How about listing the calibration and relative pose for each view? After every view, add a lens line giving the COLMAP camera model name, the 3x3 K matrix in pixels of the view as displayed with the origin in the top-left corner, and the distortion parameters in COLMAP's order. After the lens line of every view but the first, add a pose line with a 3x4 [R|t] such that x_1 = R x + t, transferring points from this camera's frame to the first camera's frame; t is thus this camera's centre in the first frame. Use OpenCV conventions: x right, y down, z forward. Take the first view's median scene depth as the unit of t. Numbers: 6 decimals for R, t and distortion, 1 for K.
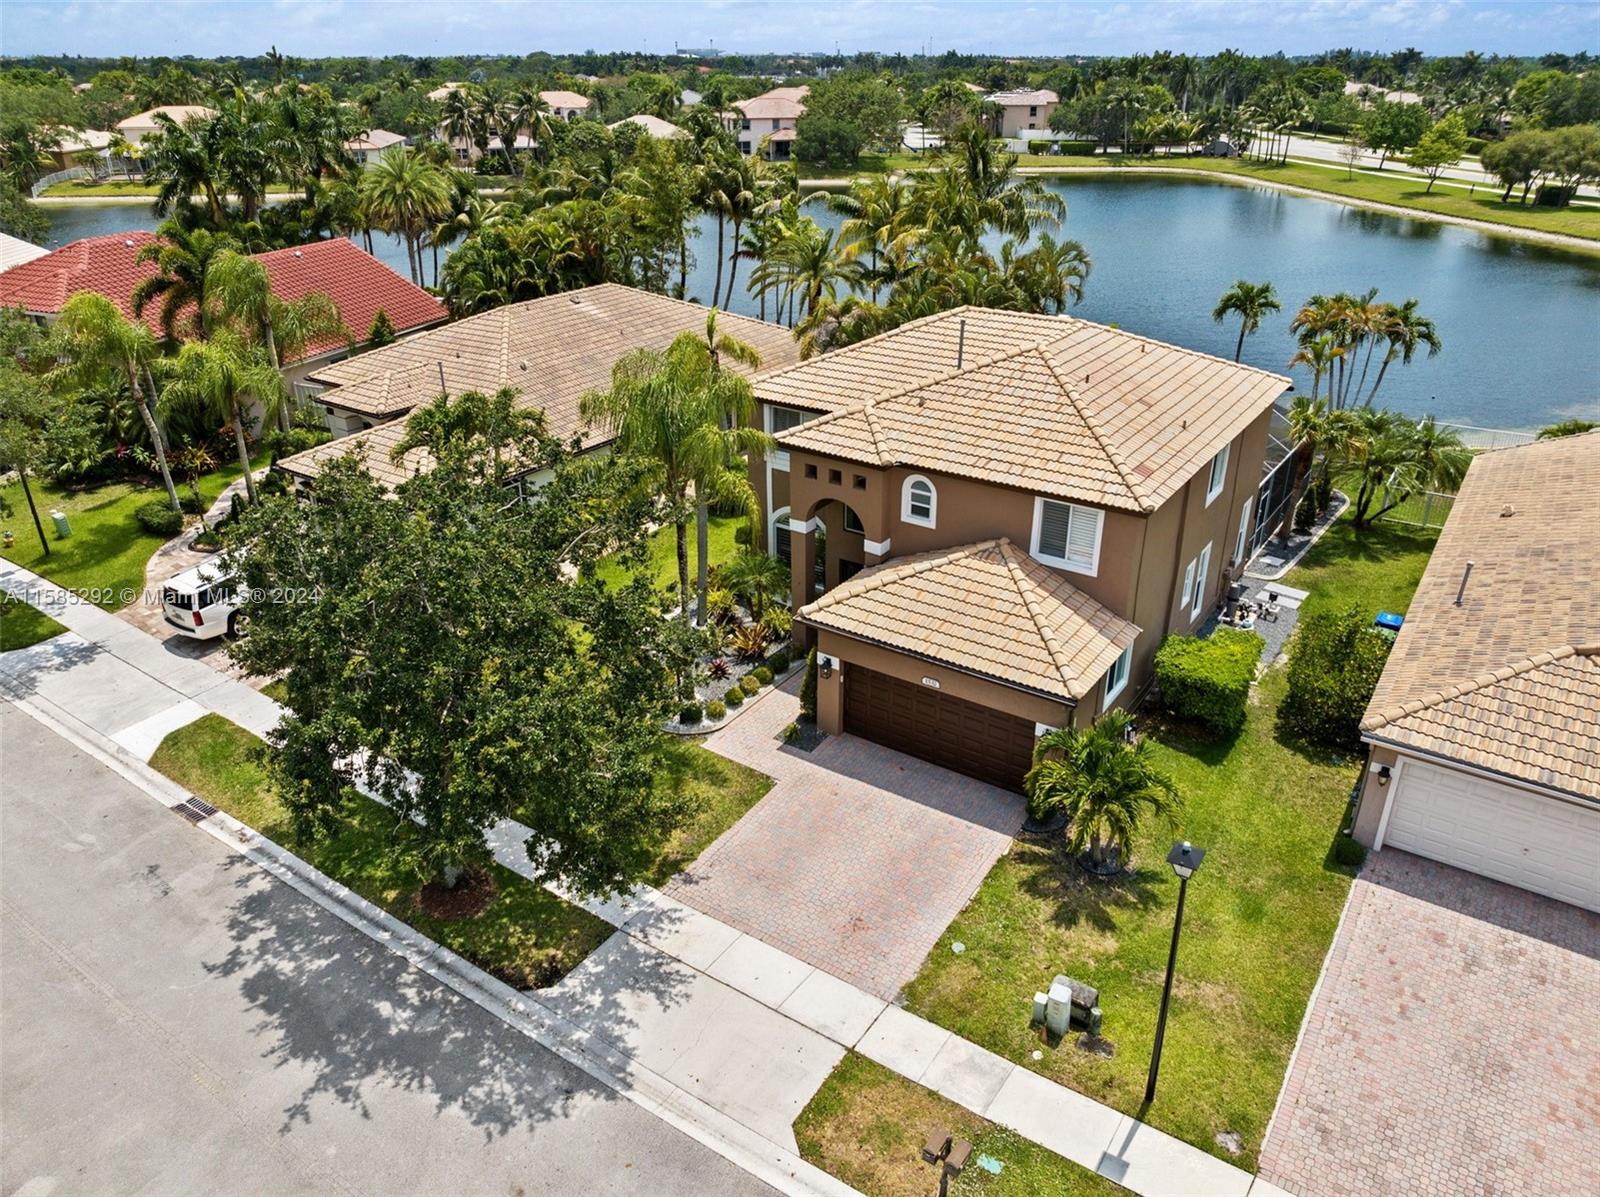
lens RADIAL K [[1113.9, 0, 800.0], [0, 1113.9, 598.5], [0, 0, 1]] dist [-0.035735, 0.002615]
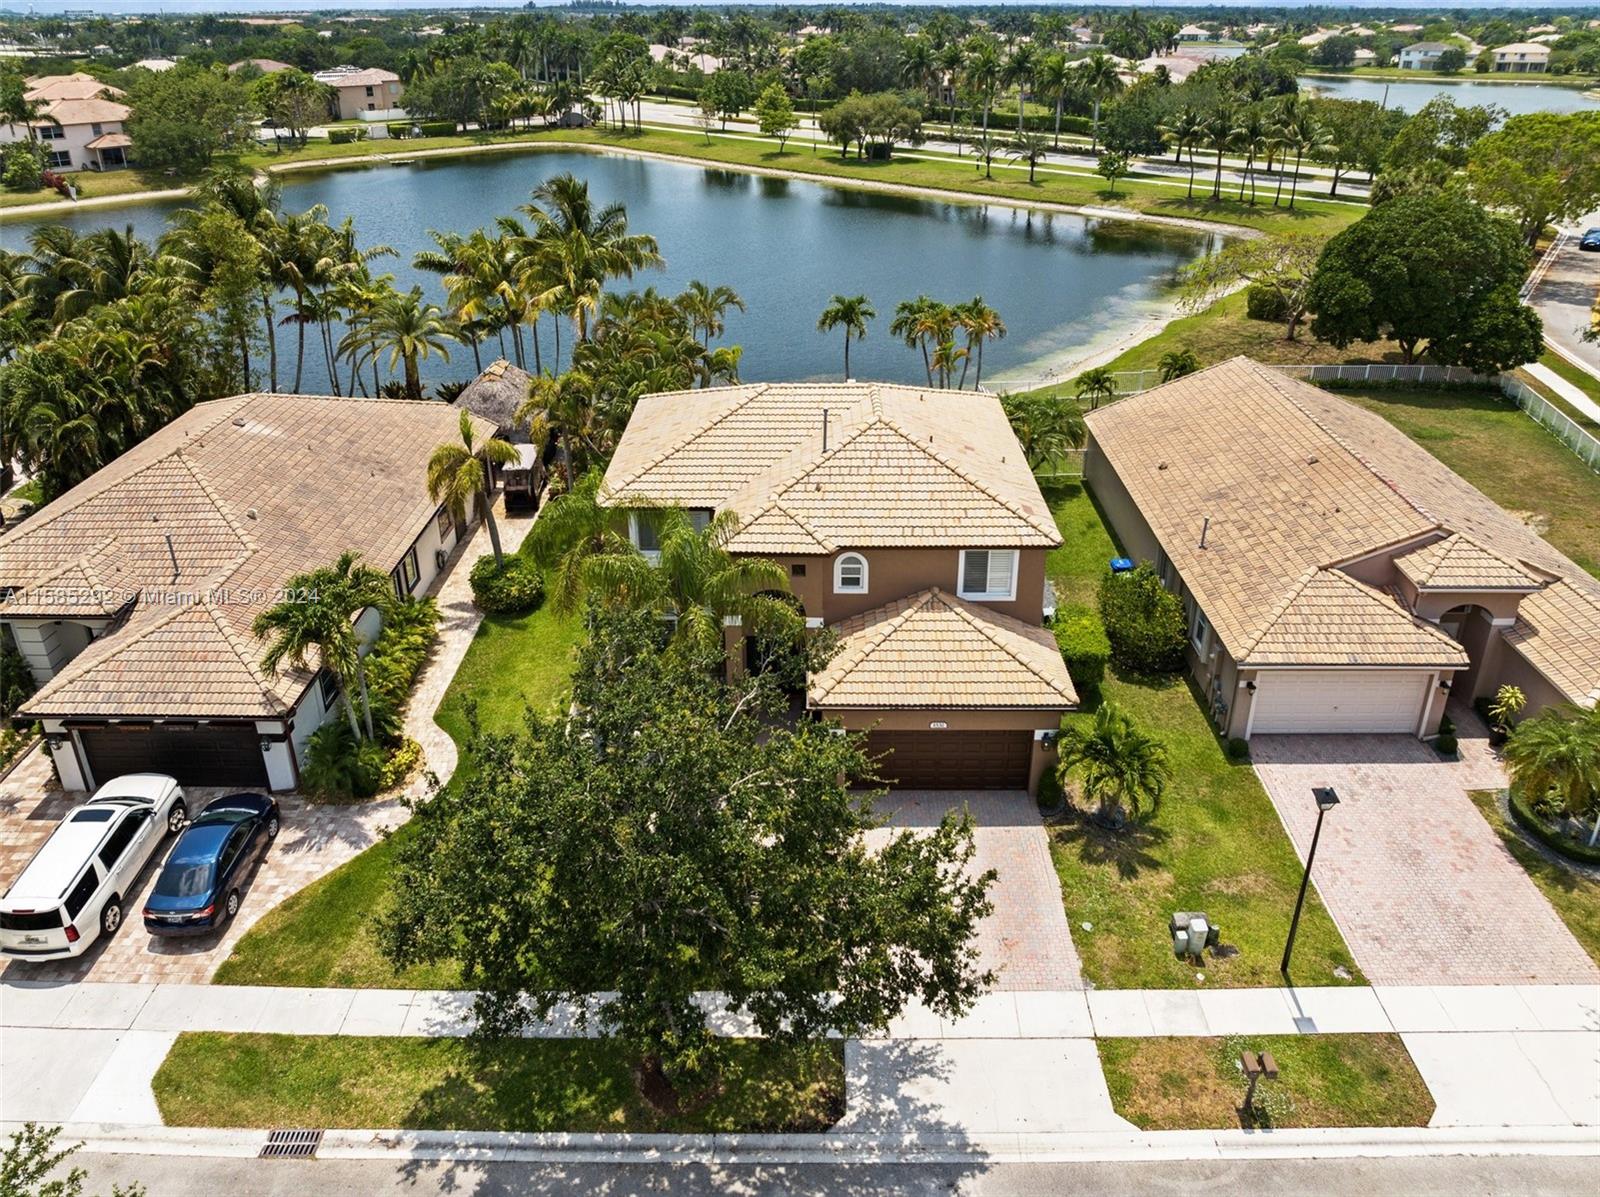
lens RADIAL K [[1139.9, 0, 802.8], [0, 1139.9, 510.9], [0, 0, 1]] dist [-0.029419, -0.002814]
pose [[0.833882, -0.225984, 0.503560, -0.549181], [0.246205, 0.968839, 0.027080, -0.209364], [-0.493988, 0.101397, 0.863536, 0.007361]]
